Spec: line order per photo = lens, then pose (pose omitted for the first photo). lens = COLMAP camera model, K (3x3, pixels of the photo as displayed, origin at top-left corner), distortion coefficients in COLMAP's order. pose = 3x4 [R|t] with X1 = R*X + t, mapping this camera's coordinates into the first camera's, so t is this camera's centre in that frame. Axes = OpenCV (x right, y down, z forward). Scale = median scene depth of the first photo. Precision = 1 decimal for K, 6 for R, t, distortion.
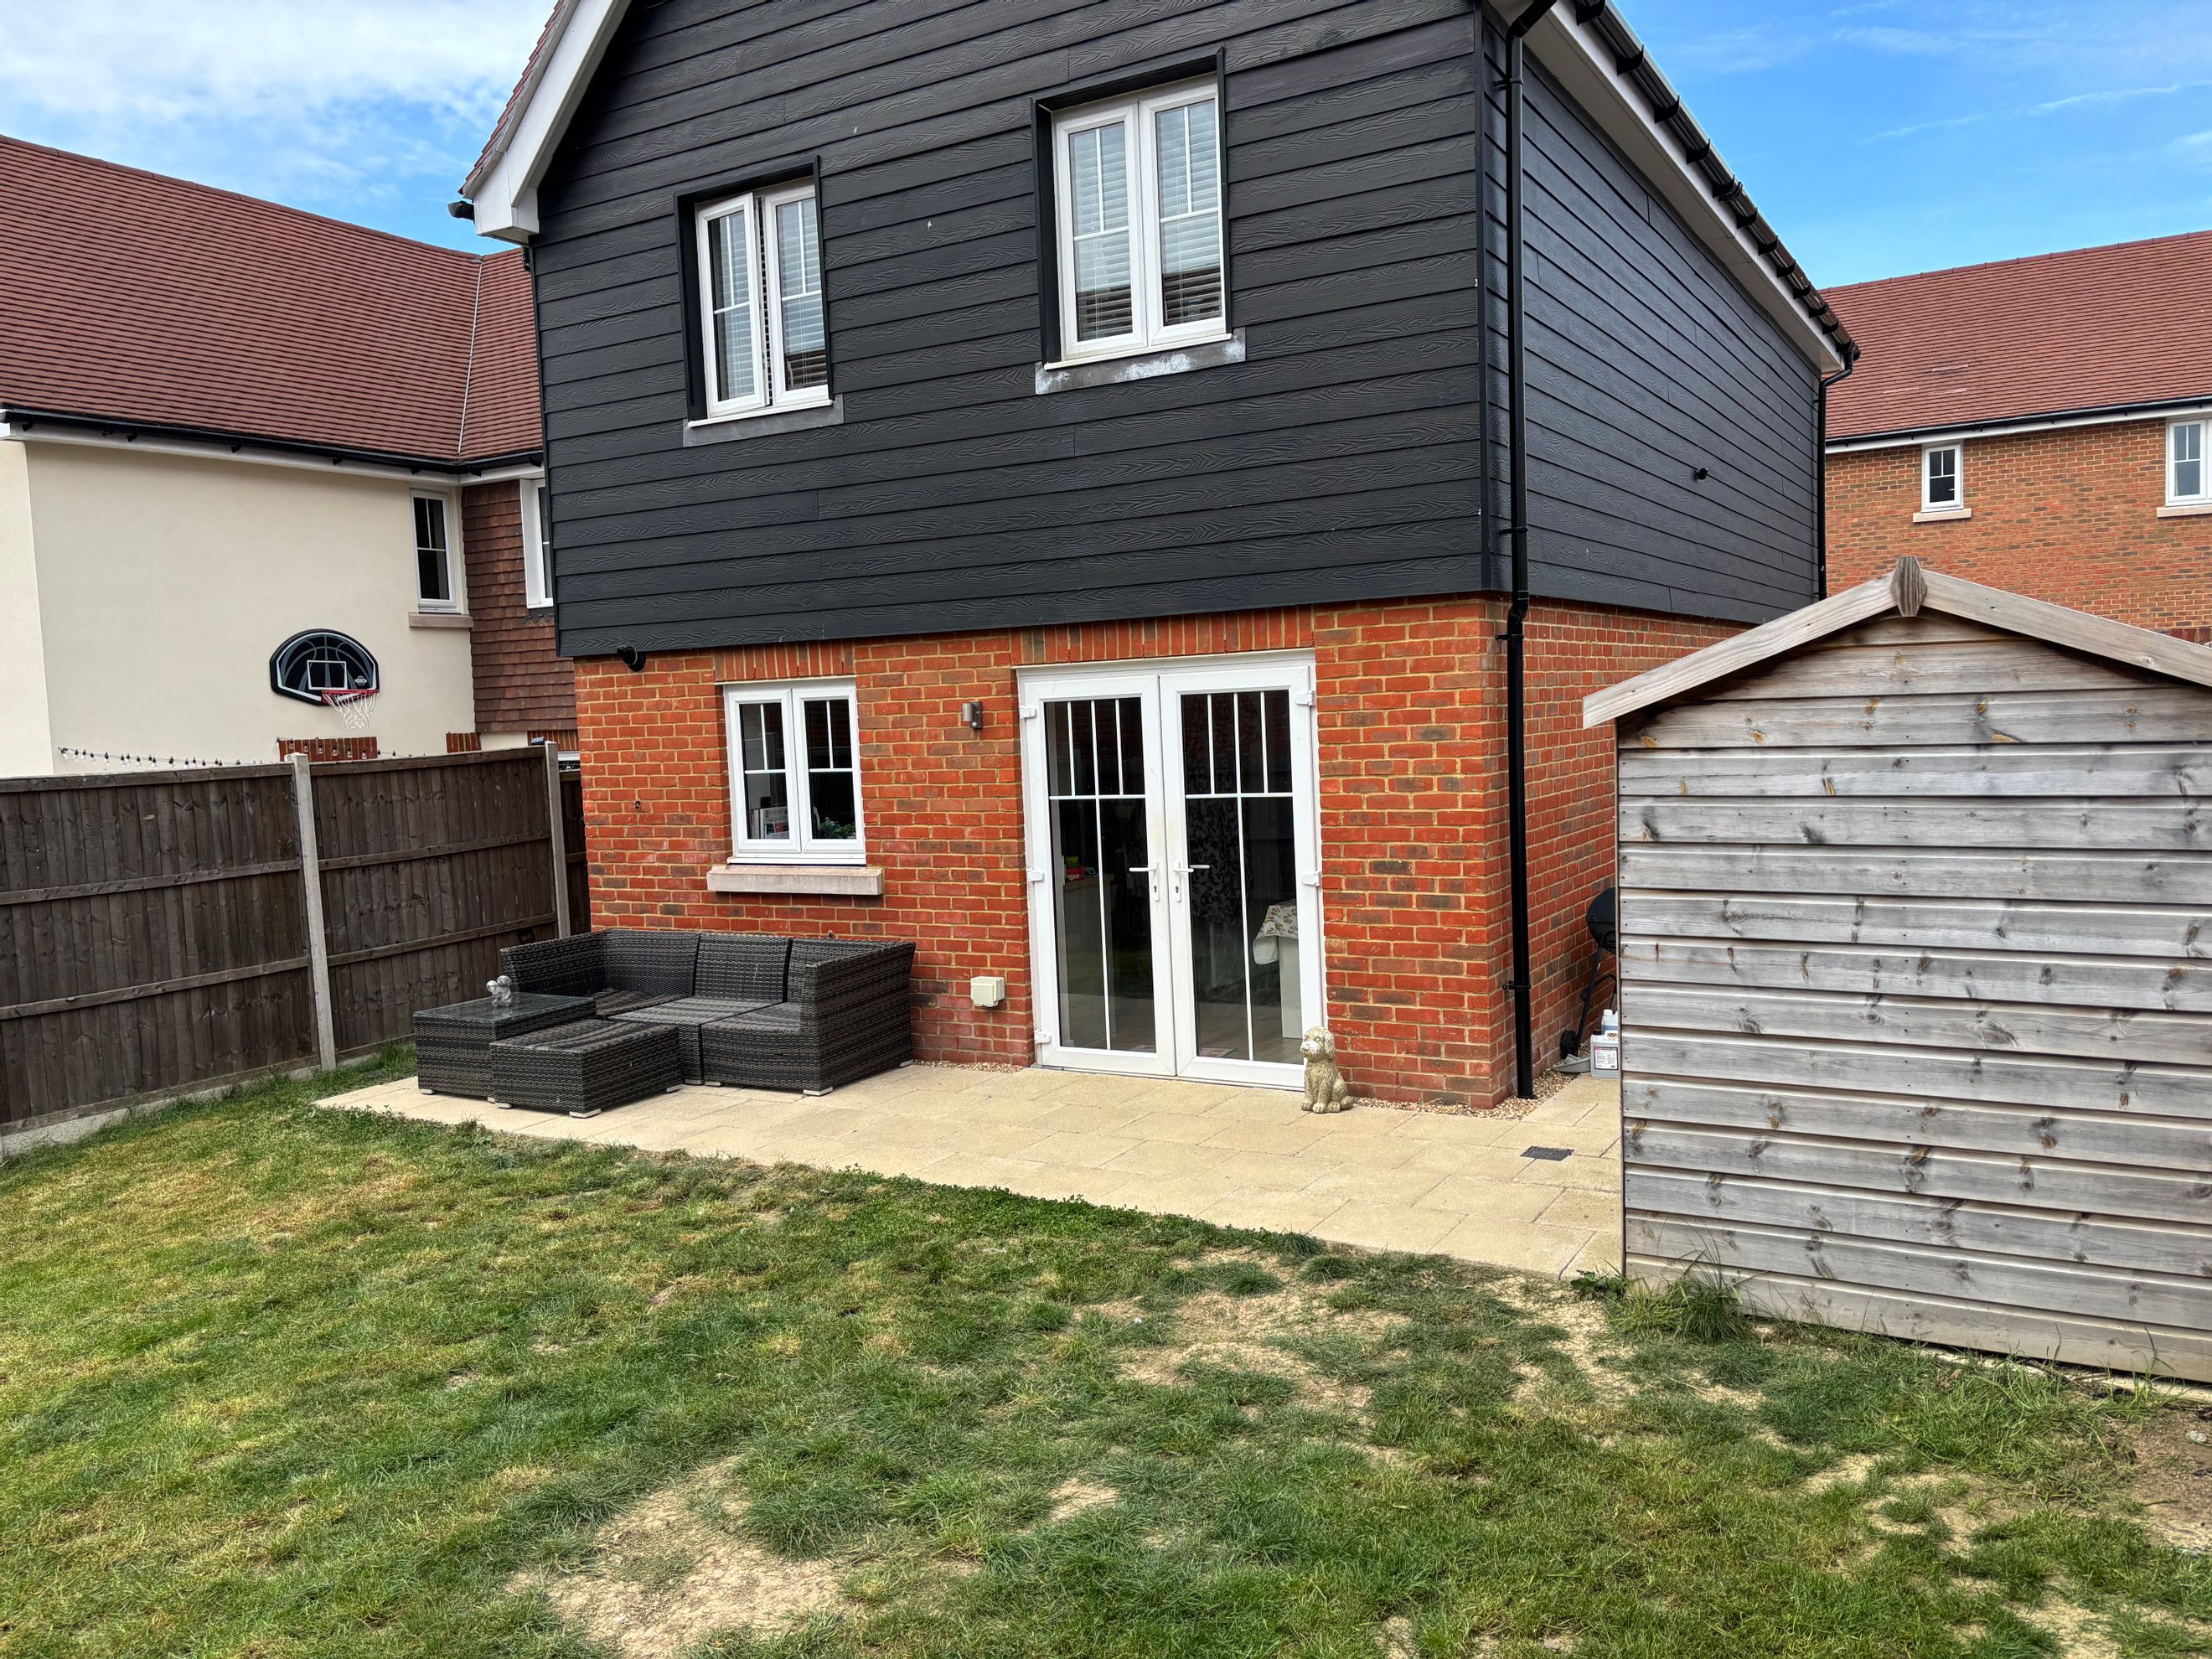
lens RADIAL K [[1670.3, 0, 1126.7], [0, 1670.3, 832.6], [0, 0, 1]] dist [0.066935, -0.075849]
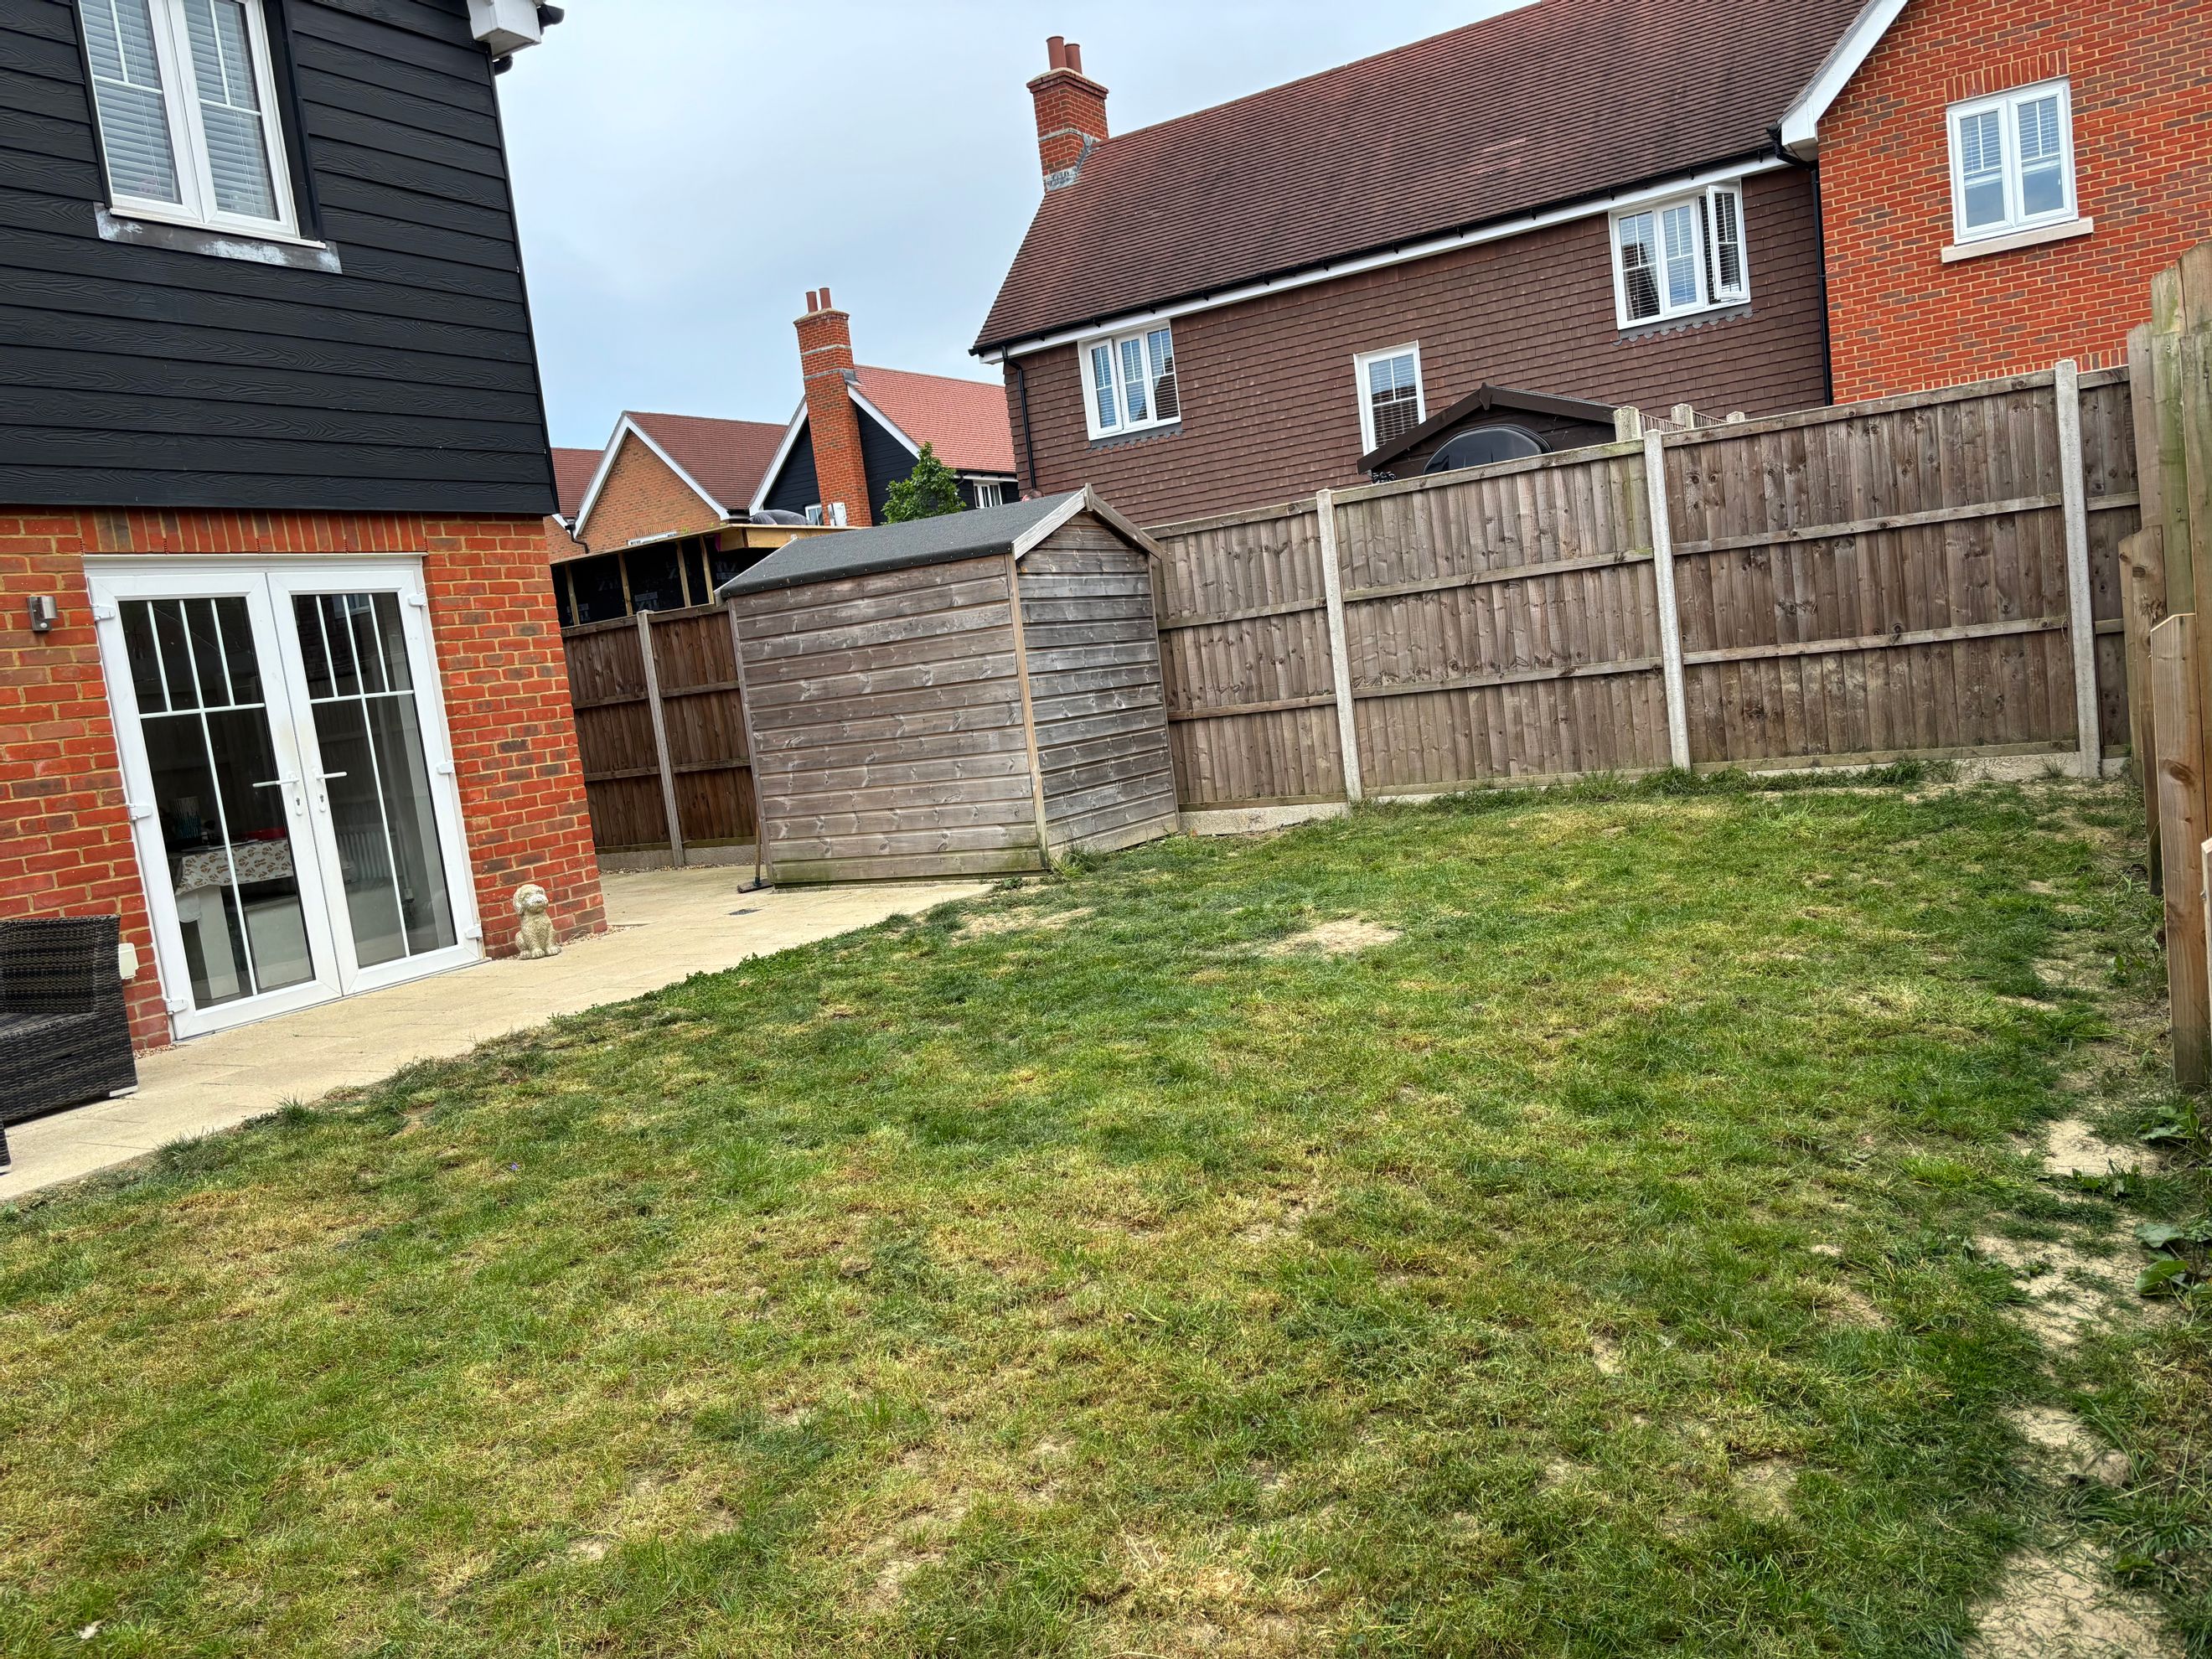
lens RADIAL K [[1670.3, 0, 1102.3], [0, 1670.3, 831.0], [0, 0, 1]] dist [0.066935, -0.075849]
pose [[0.018619, -0.061968, 0.997904, -0.928818], [0.193650, 0.979401, 0.057205, 0.084192], [-0.980894, 0.192179, 0.030235, 0.536414]]
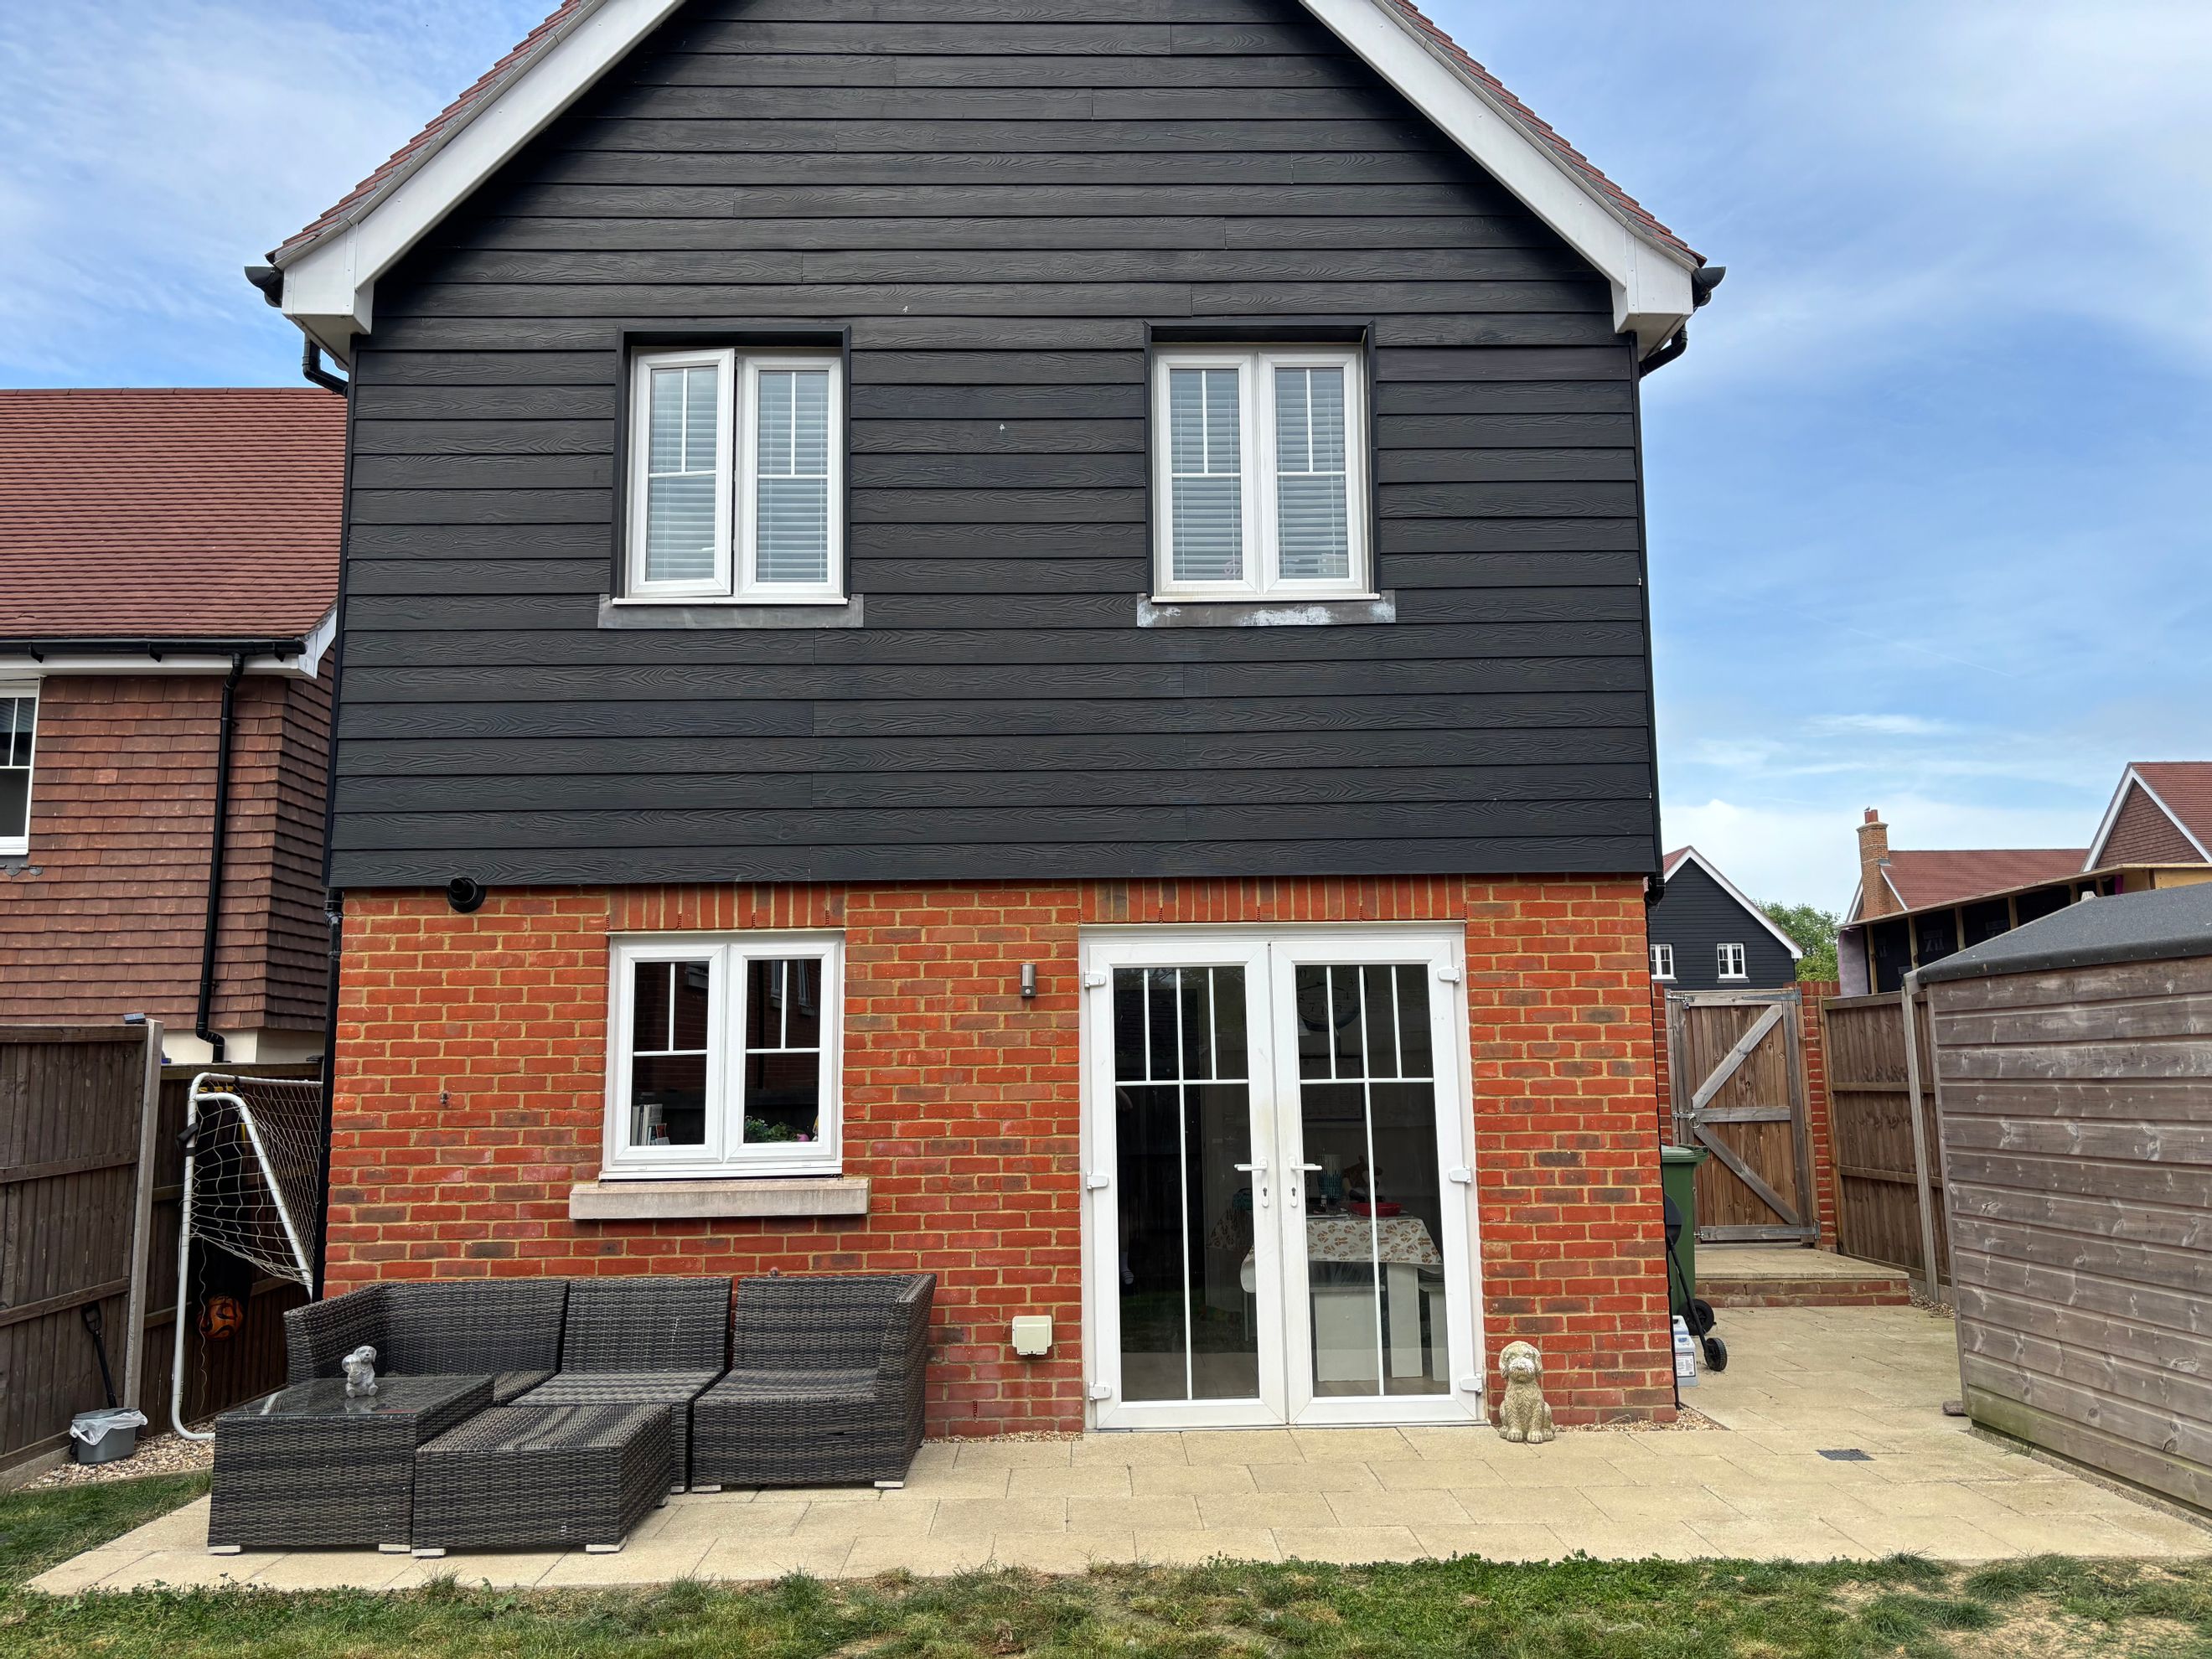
lens RADIAL K [[1670.3, 0, 1114.0], [0, 1670.3, 828.9], [0, 0, 1]] dist [0.066935, -0.075849]
pose [[0.857333, 0.102621, 0.504430, -0.506382], [0.016900, 0.973787, -0.226831, 0.046752], [-0.514485, 0.202995, 0.833125, 0.288453]]
